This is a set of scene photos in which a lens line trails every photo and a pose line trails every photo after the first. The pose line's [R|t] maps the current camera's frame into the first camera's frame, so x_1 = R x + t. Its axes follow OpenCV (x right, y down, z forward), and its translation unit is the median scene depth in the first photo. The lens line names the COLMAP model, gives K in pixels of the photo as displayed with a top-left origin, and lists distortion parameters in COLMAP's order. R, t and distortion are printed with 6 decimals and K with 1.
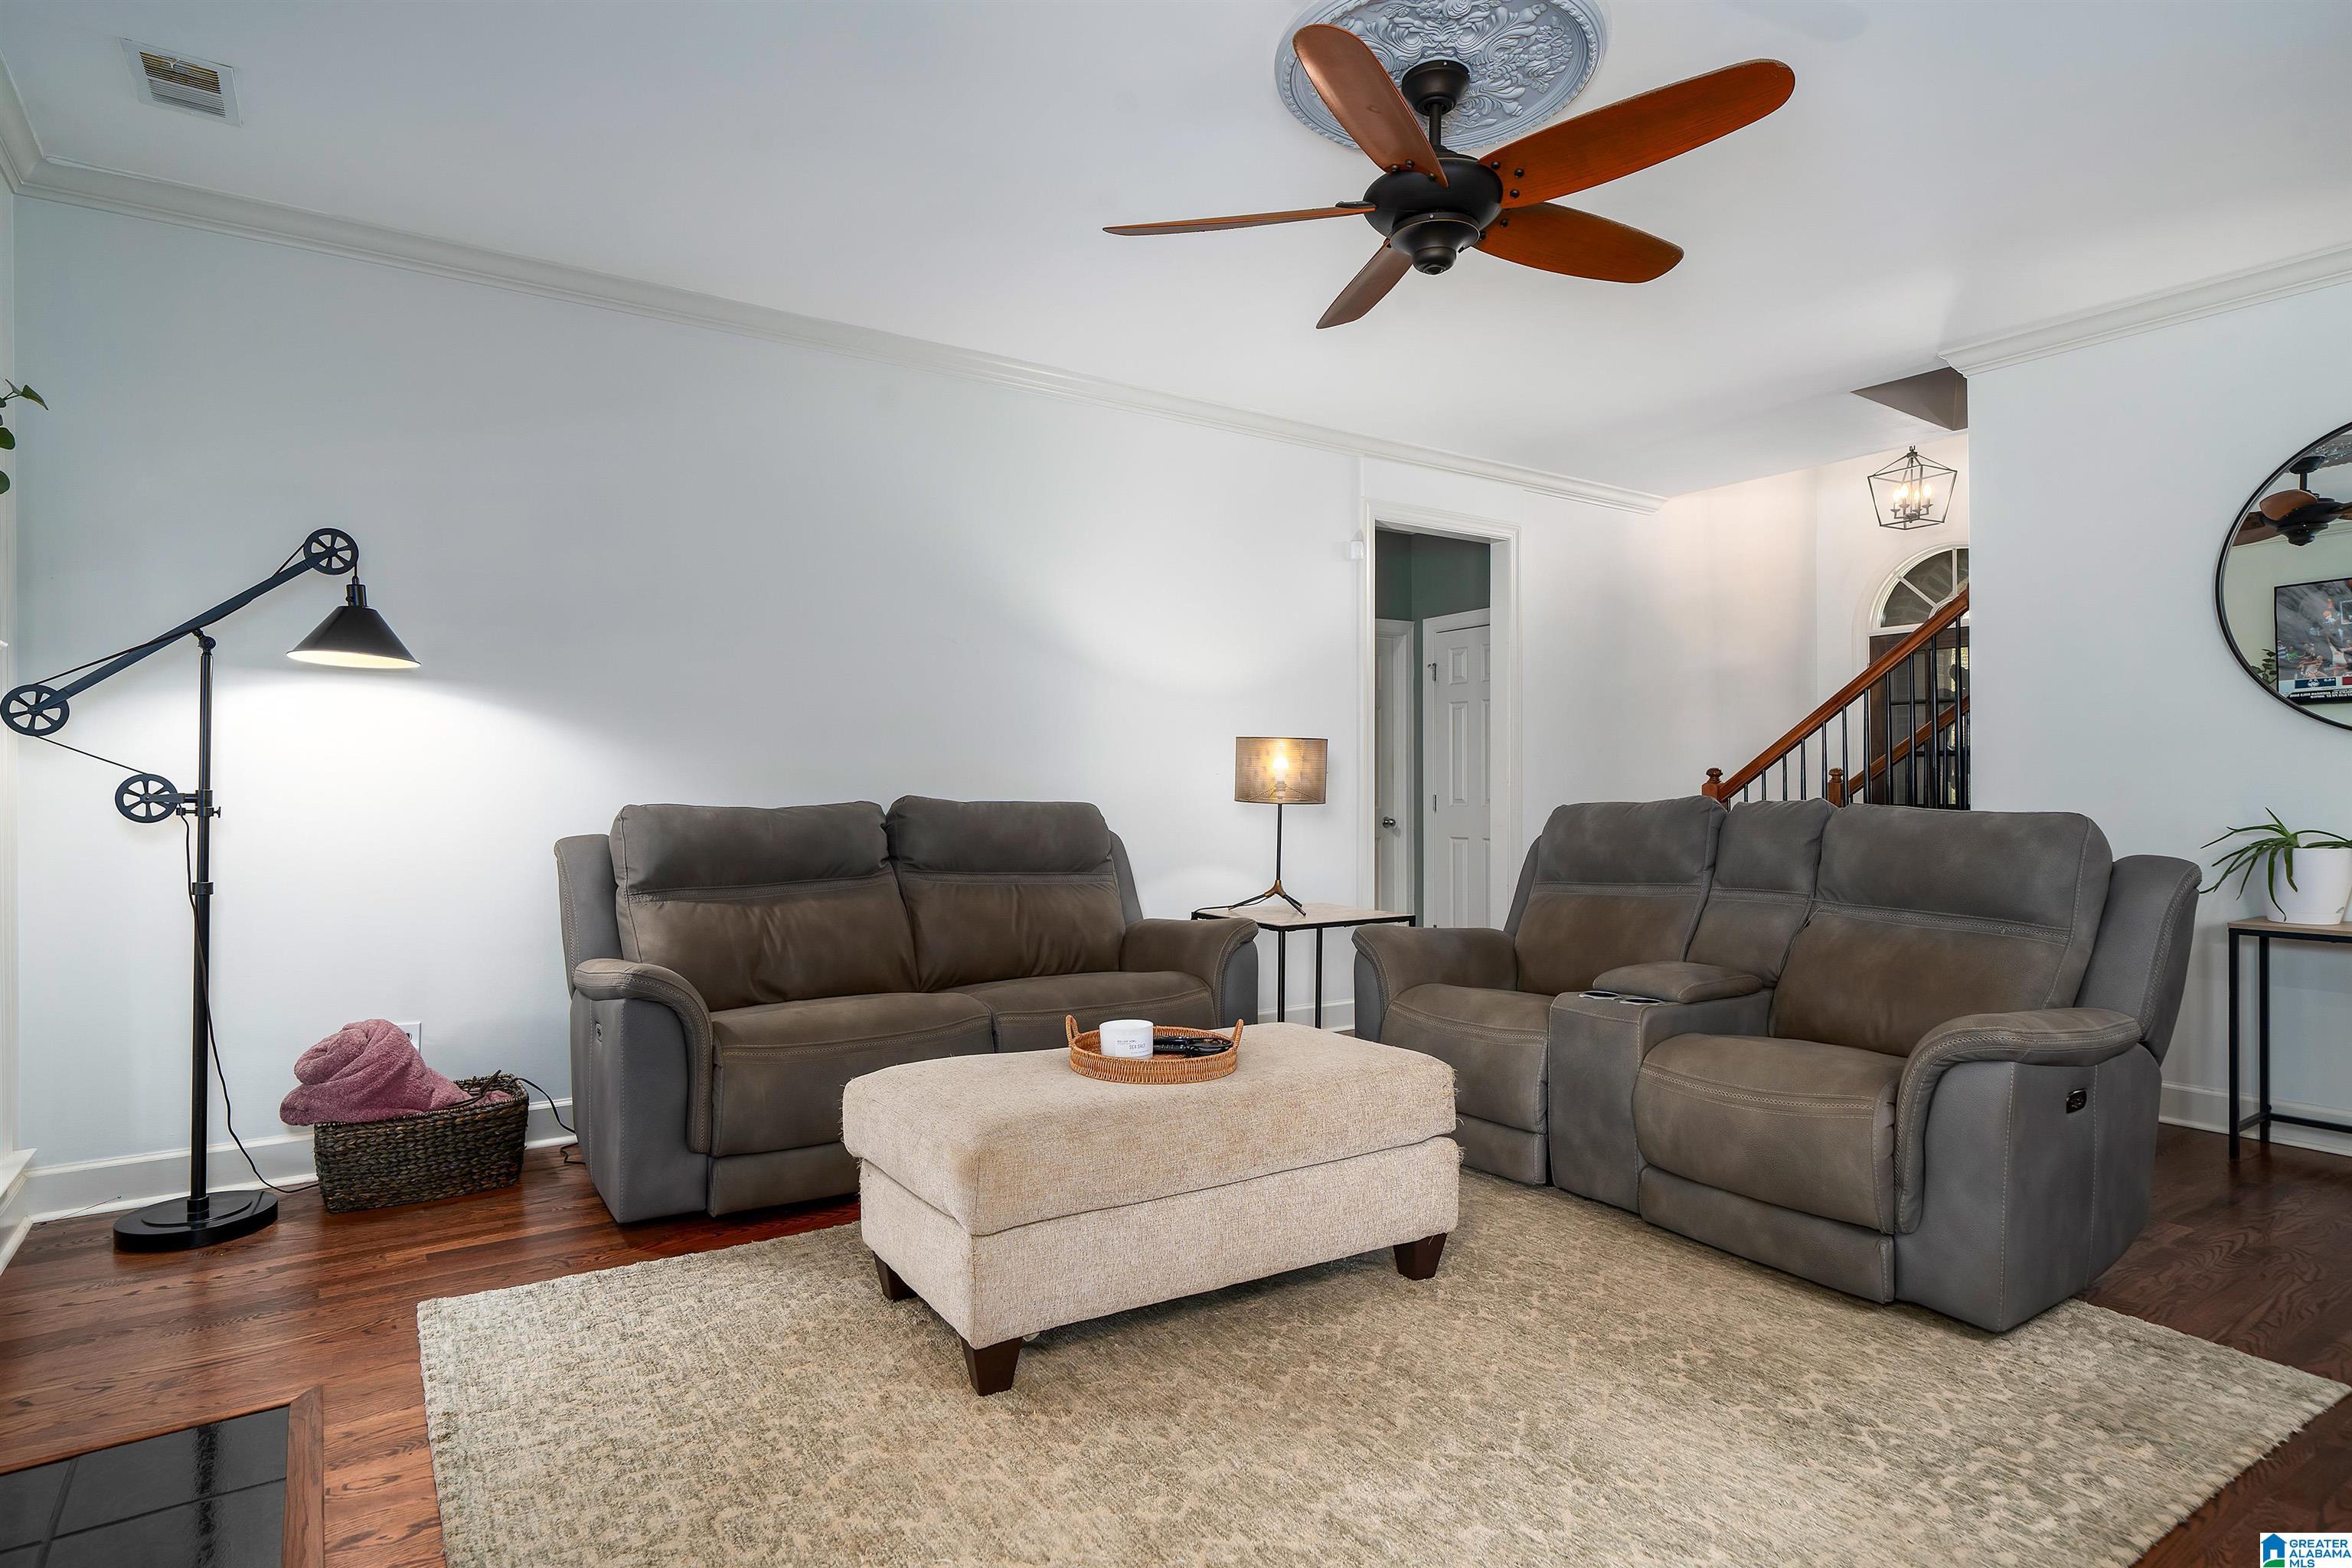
lens RADIAL K [[1229.6, 0, 1176.0], [0, 1229.6, 784.0], [0, 0, 1]] dist [0.005563, 0.000243]
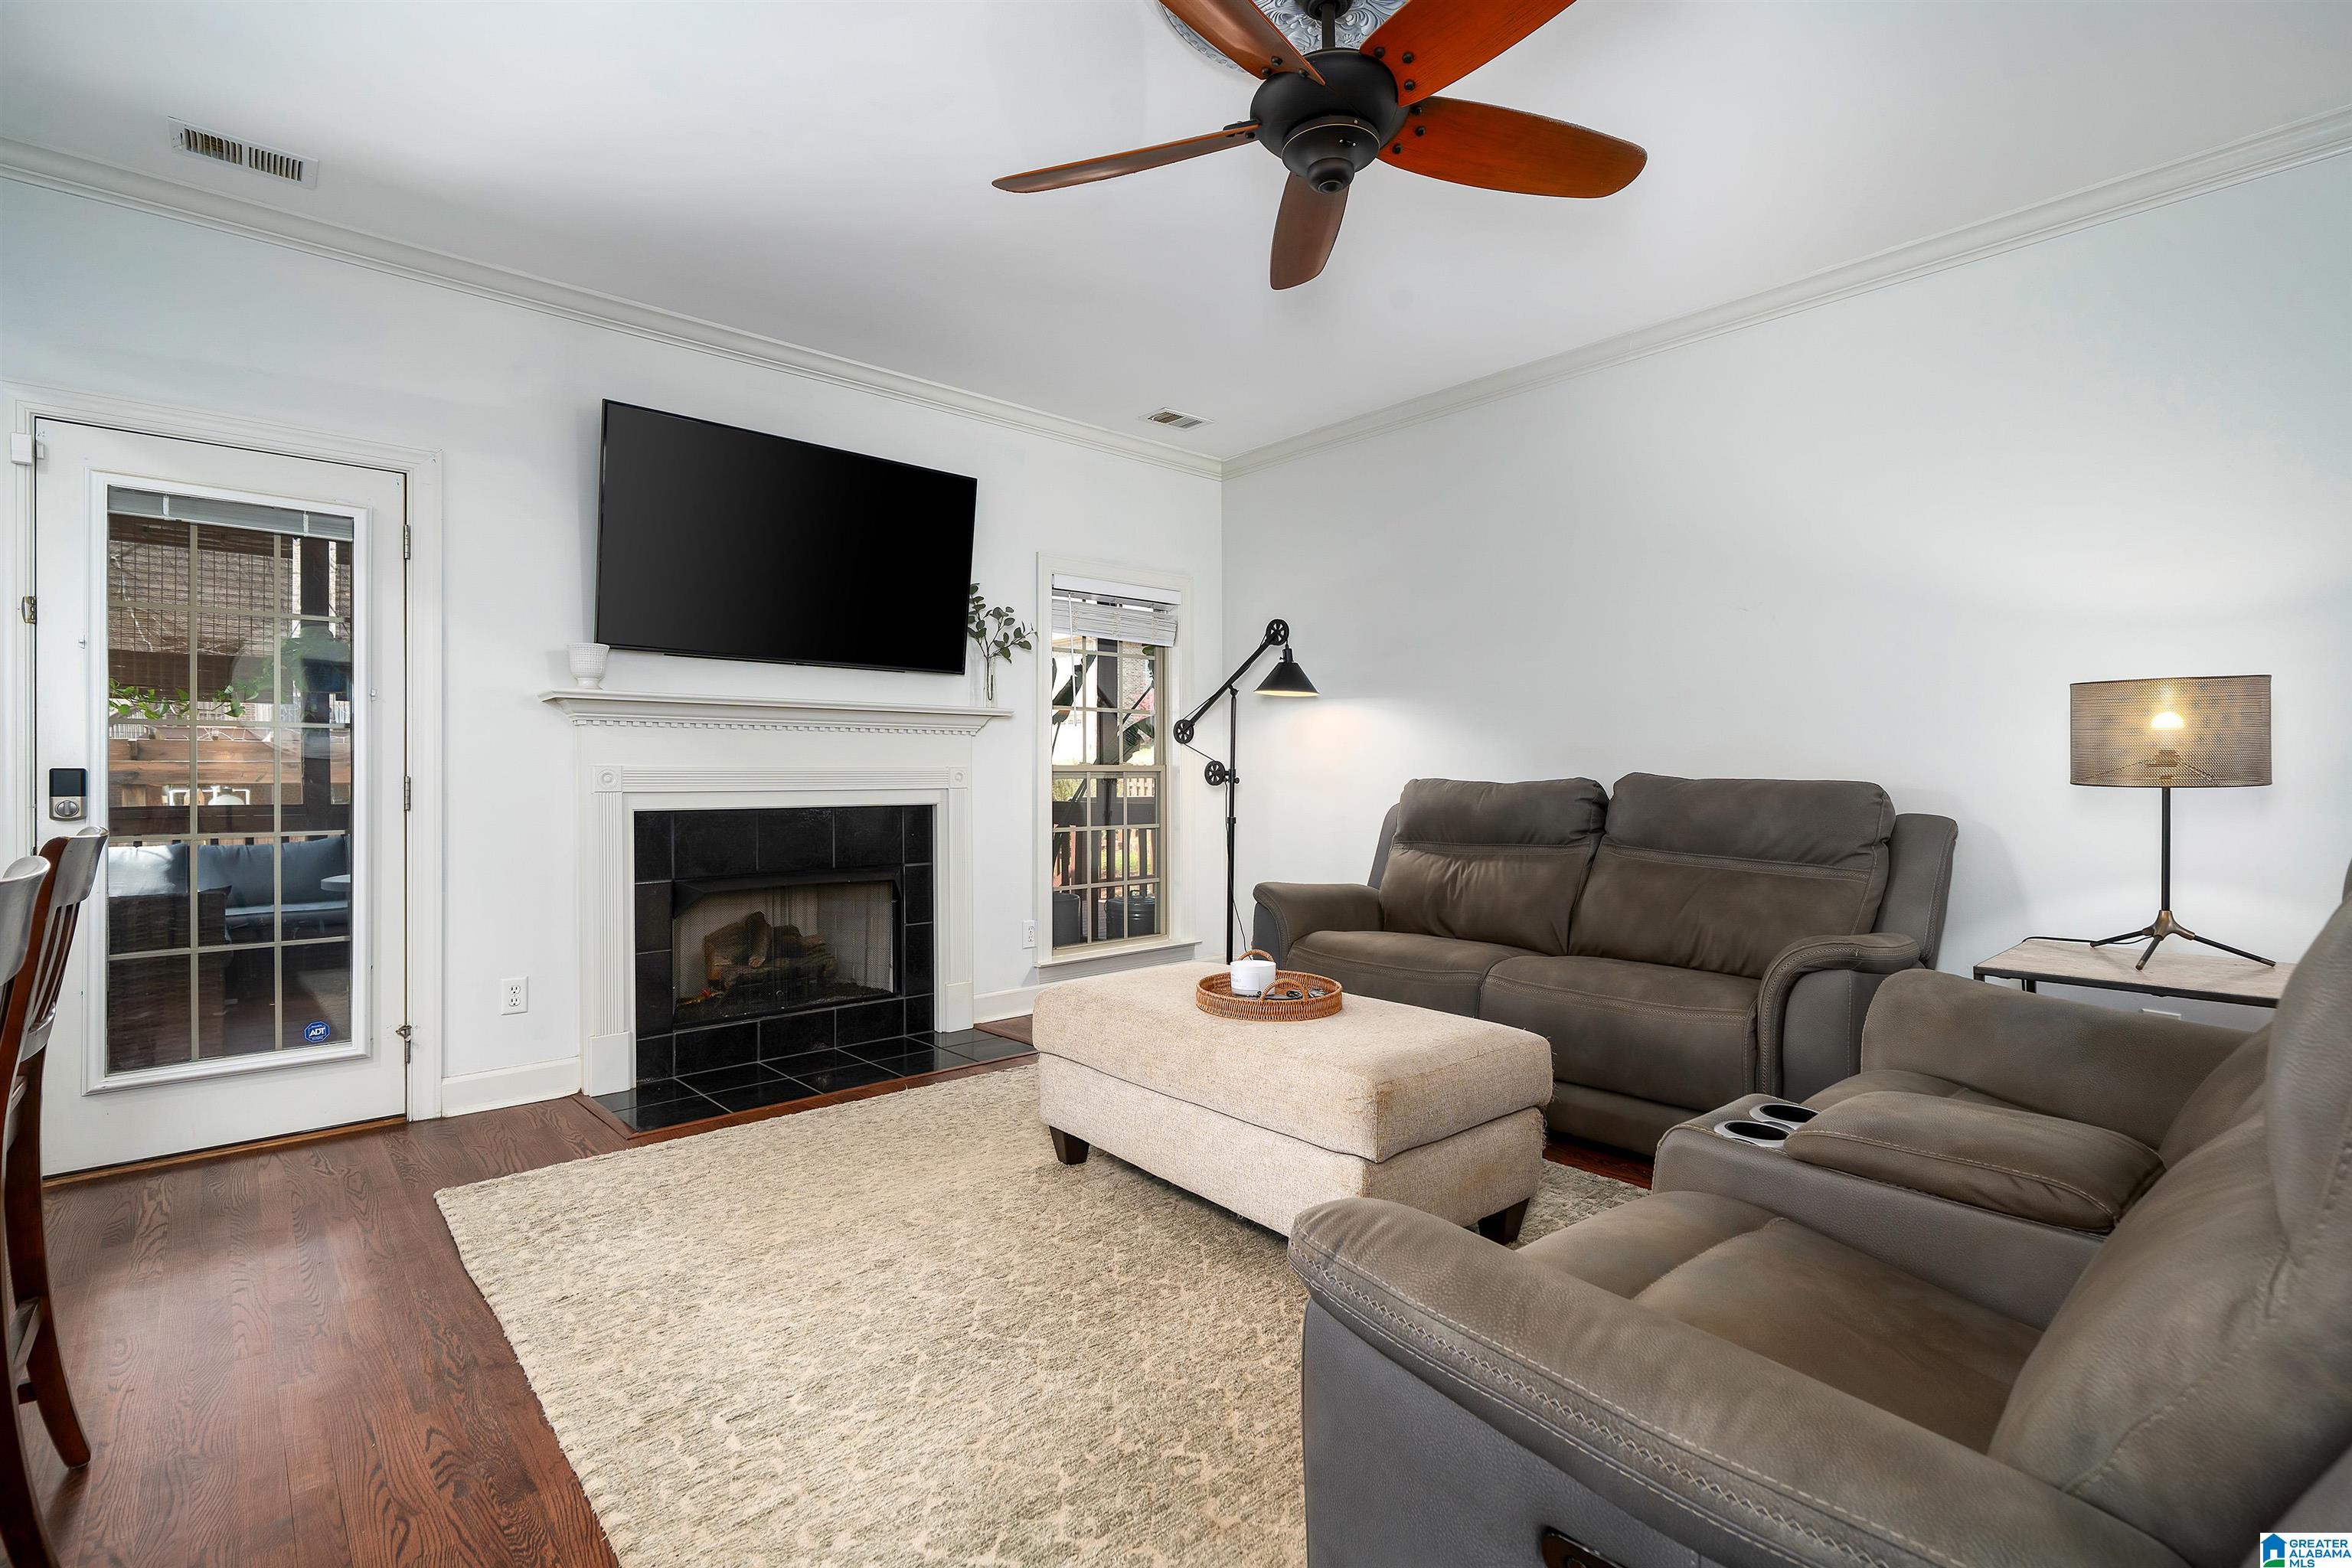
lens RADIAL K [[1059.0, 0, 1176.0], [0, 1059.0, 784.0], [0, 0, 1]] dist [-0.001210, -0.000283]
pose [[0.151990, 0.009986, -0.988332, 0.778400], [0.000930, 0.999947, 0.010247, 0.010196], [0.988382, -0.002477, 0.151972, 0.629662]]
